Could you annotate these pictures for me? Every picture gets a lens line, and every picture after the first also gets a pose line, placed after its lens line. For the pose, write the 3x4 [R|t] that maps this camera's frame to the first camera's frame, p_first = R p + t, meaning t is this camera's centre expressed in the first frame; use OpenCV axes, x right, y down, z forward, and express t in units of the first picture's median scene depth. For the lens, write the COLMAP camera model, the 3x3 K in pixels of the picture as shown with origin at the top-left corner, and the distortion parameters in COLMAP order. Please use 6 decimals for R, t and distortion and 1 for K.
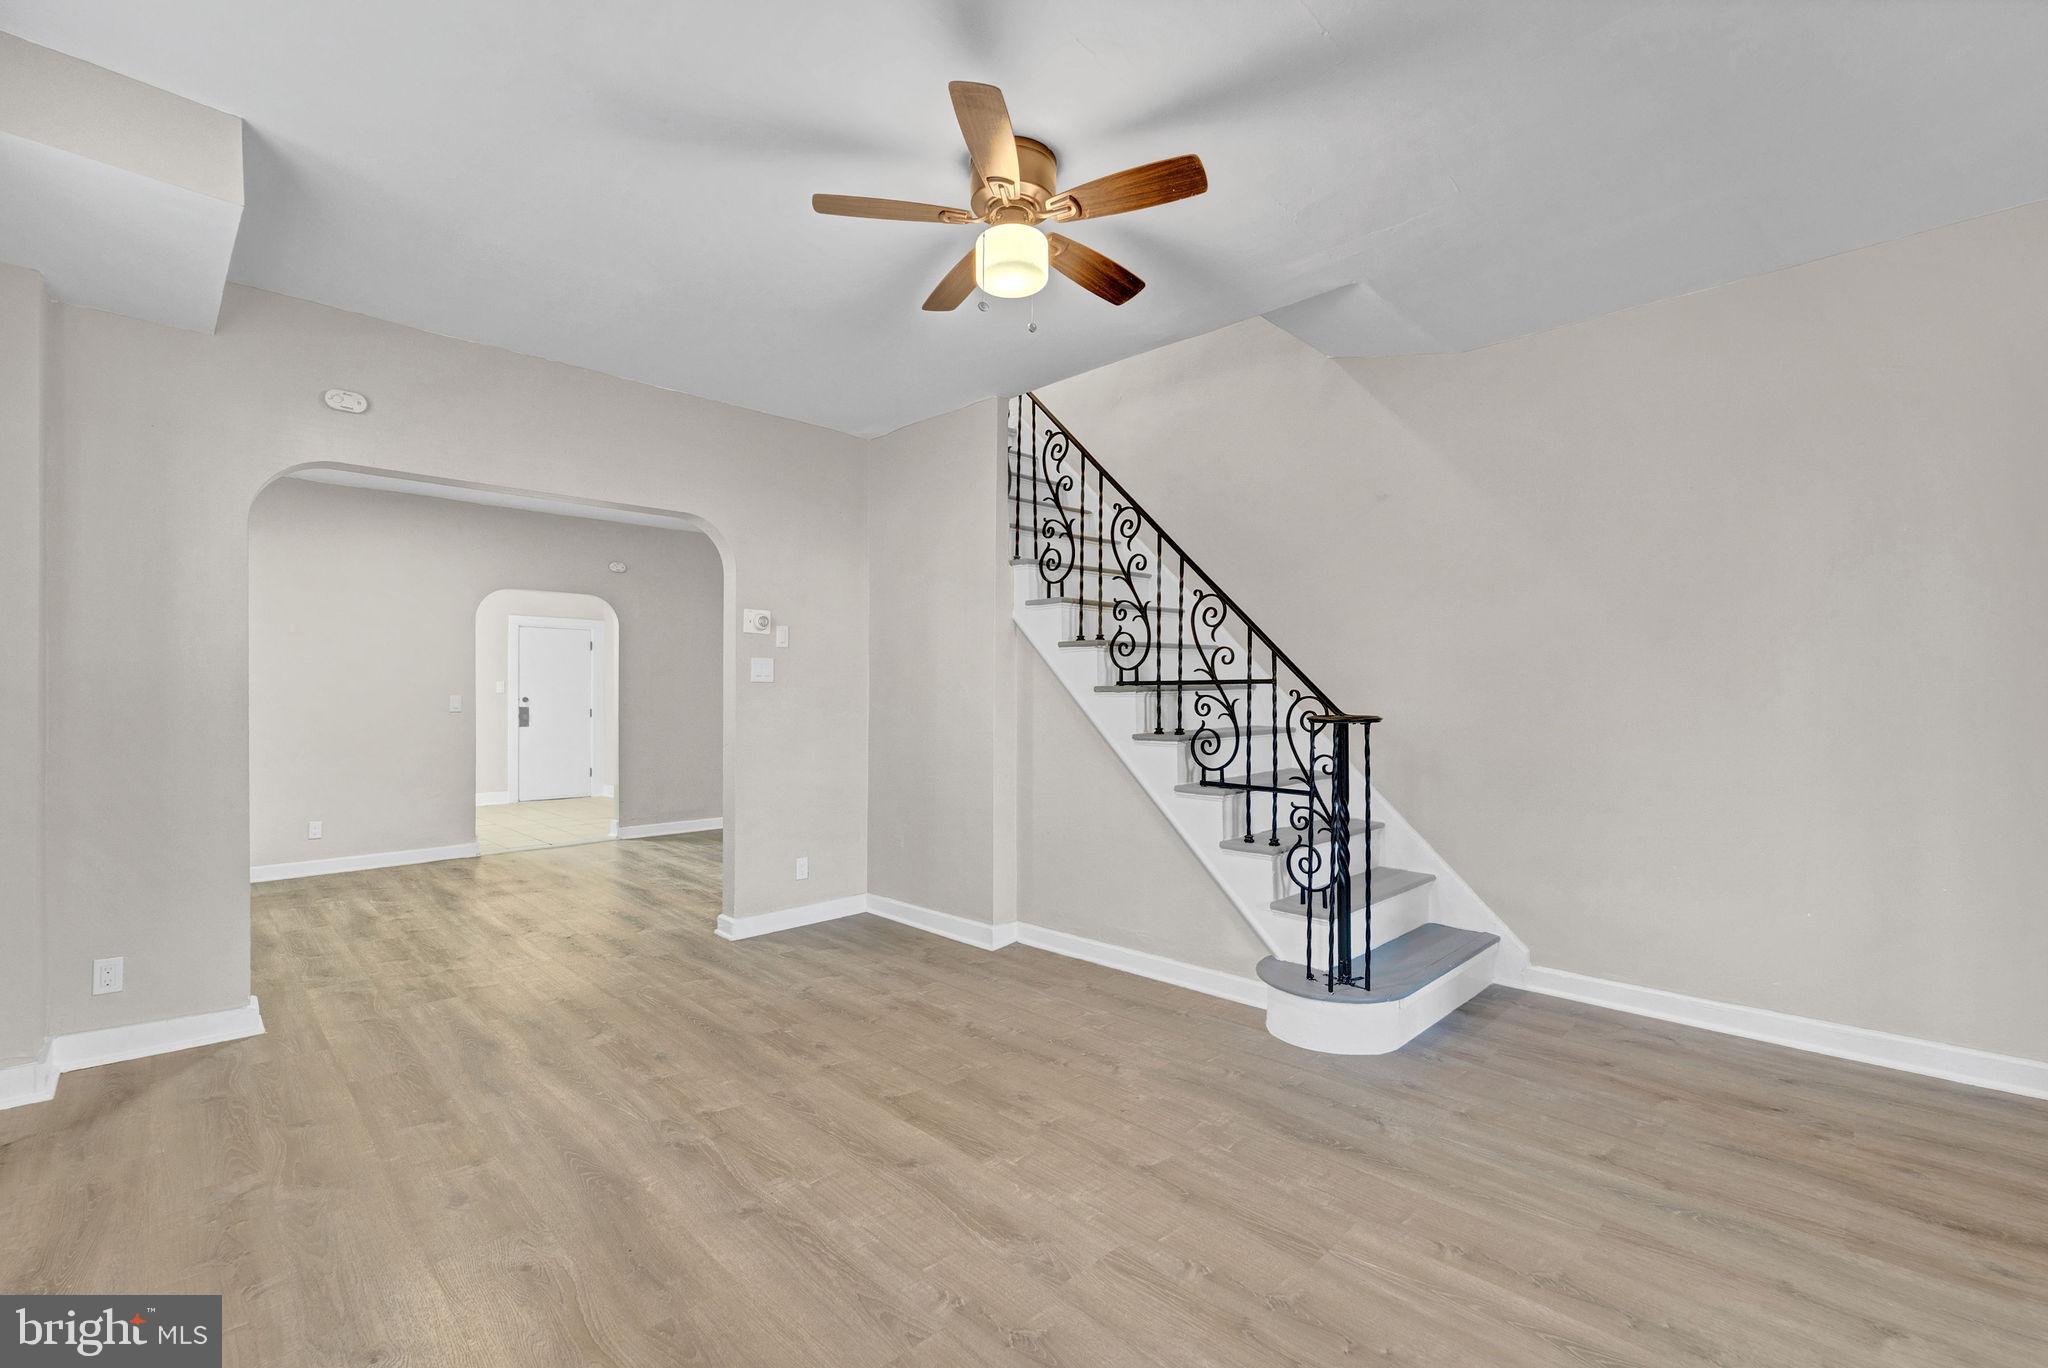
lens RADIAL K [[855.0, 0, 1029.7], [0, 855.0, 696.5], [0, 0, 1]] dist [-0.001645, -0.000675]
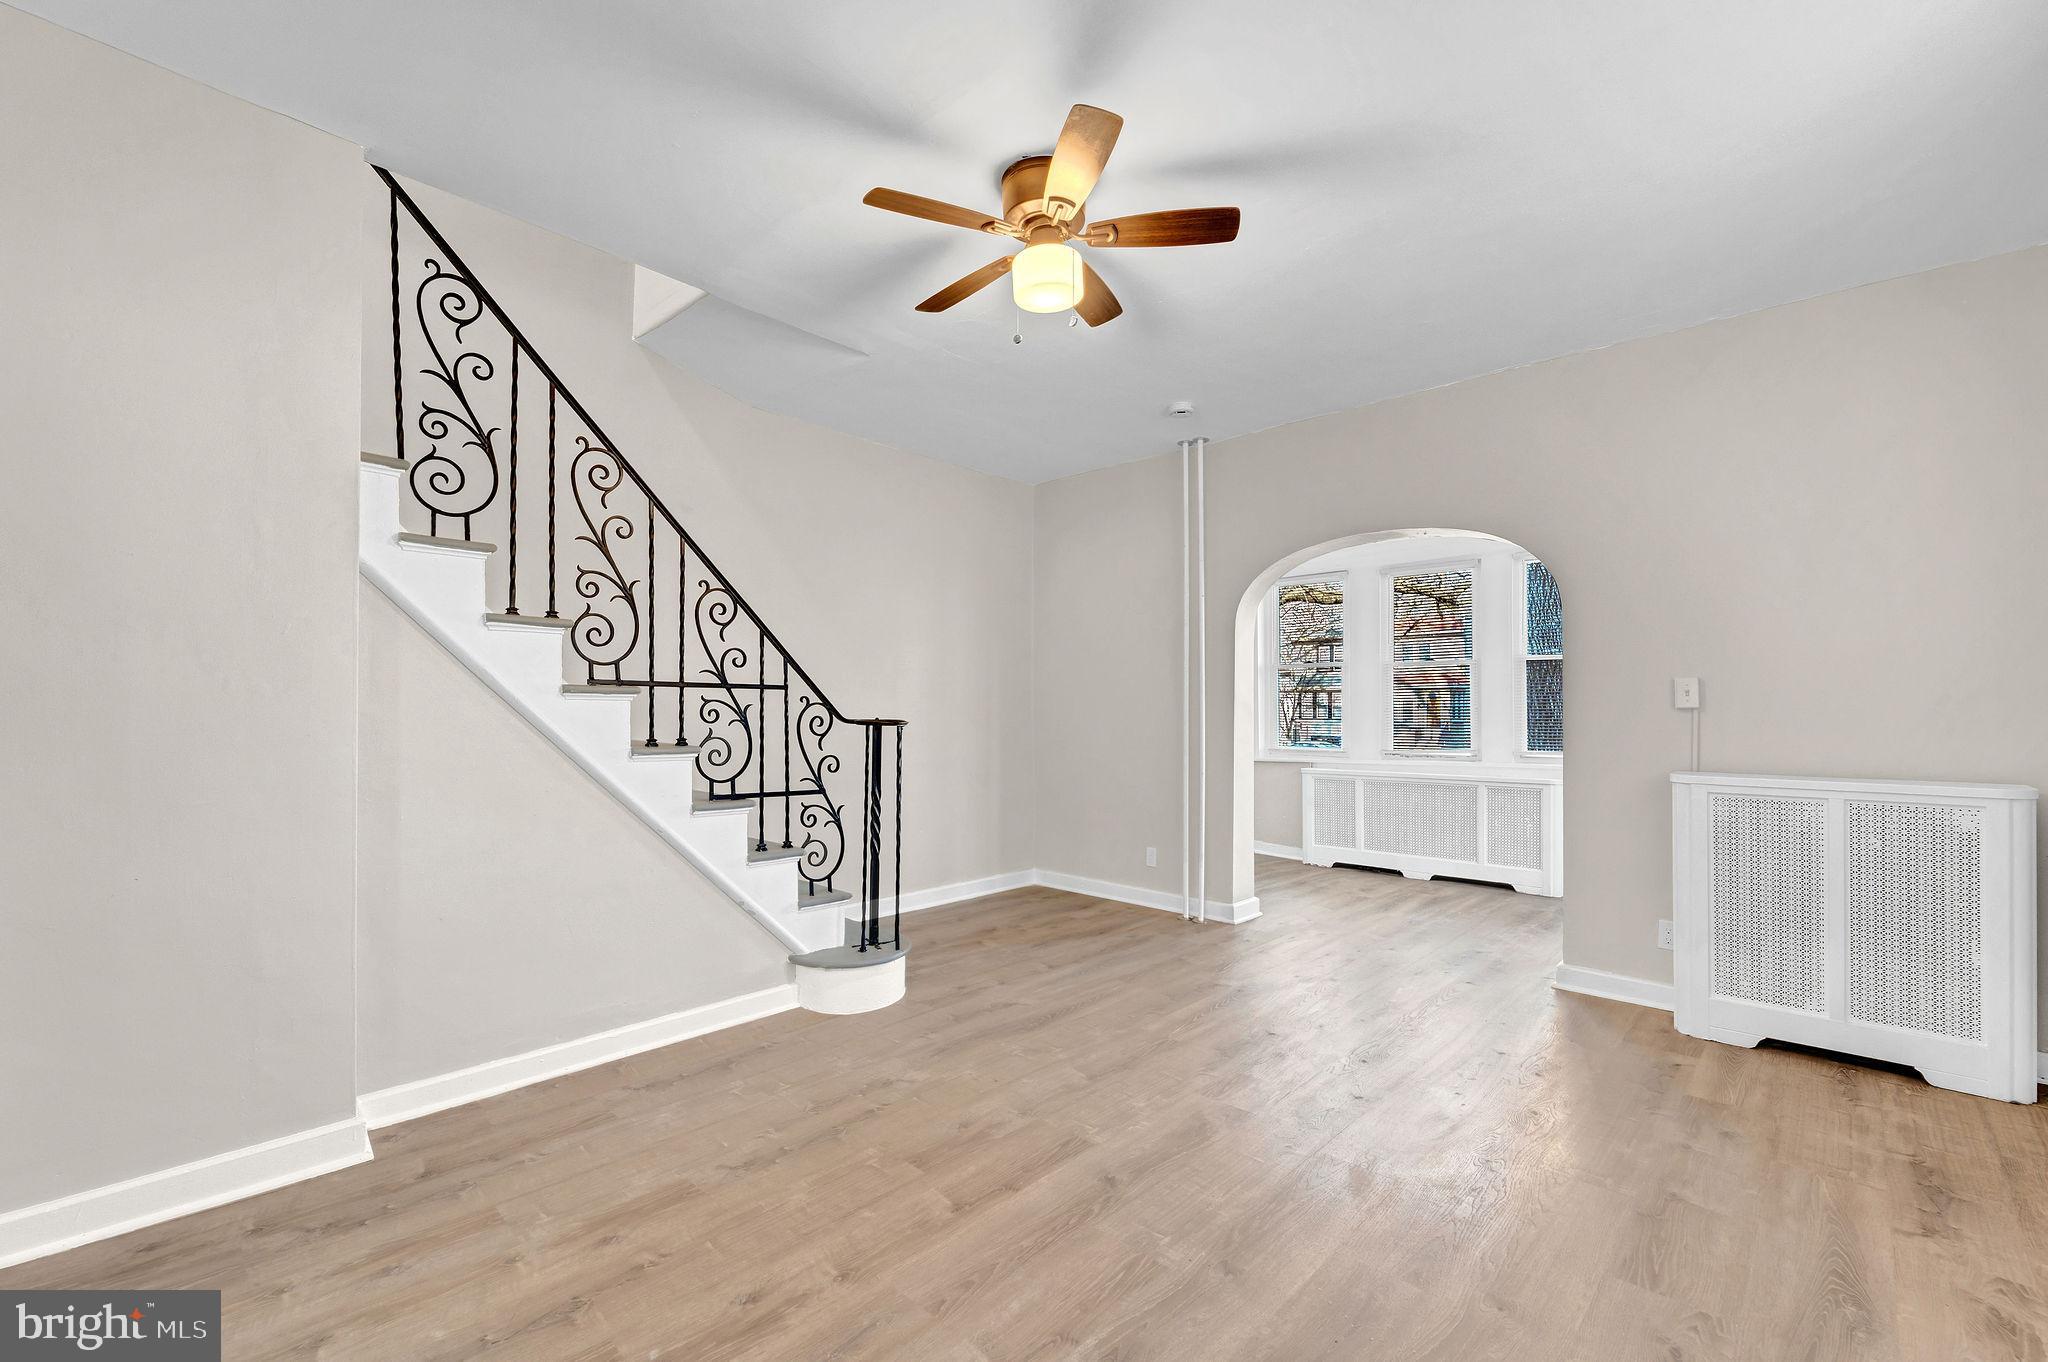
lens RADIAL K [[876.3, 0, 984.7], [0, 876.3, 702.4], [0, 0, 1]] dist [-0.000833, -0.000217]
pose [[-0.001270, 0.007904, 0.999968, -0.736337], [-0.008434, 0.999933, -0.007915, 0.006369], [-0.999964, -0.008444, -0.001204, 0.738086]]
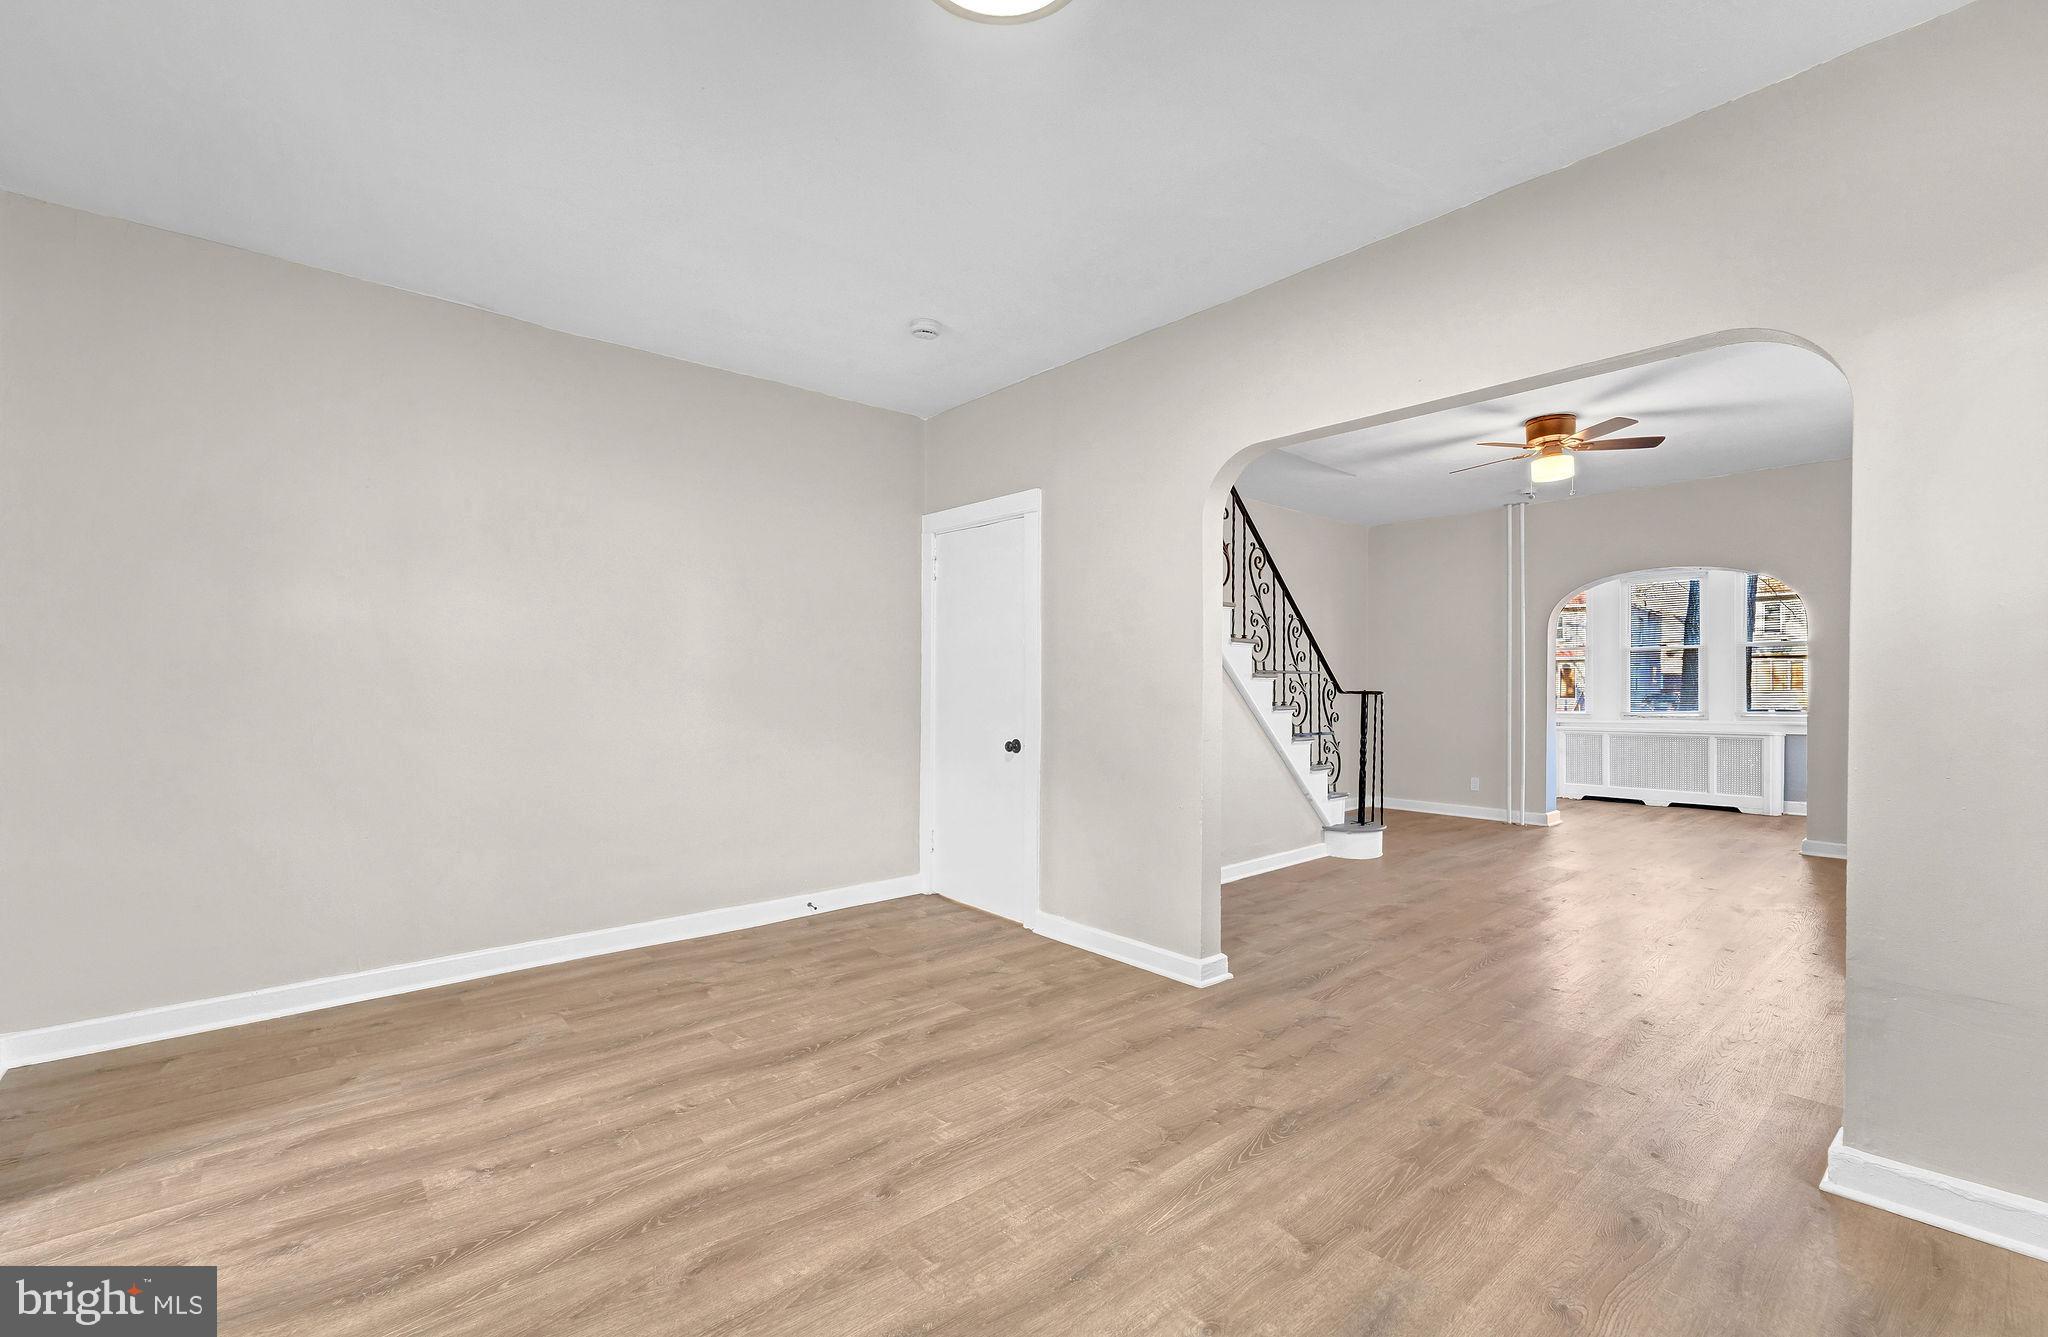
lens RADIAL K [[855.3, 0, 980.2], [0, 855.3, 687.9], [0, 0, 1]] dist [0.001002, -0.000108]
pose [[0.103367, -0.002981, 0.994639, -1.501971], [-0.001095, 0.999995, 0.003111, 0.009187], [-0.994643, -0.001411, 0.103363, 1.465286]]
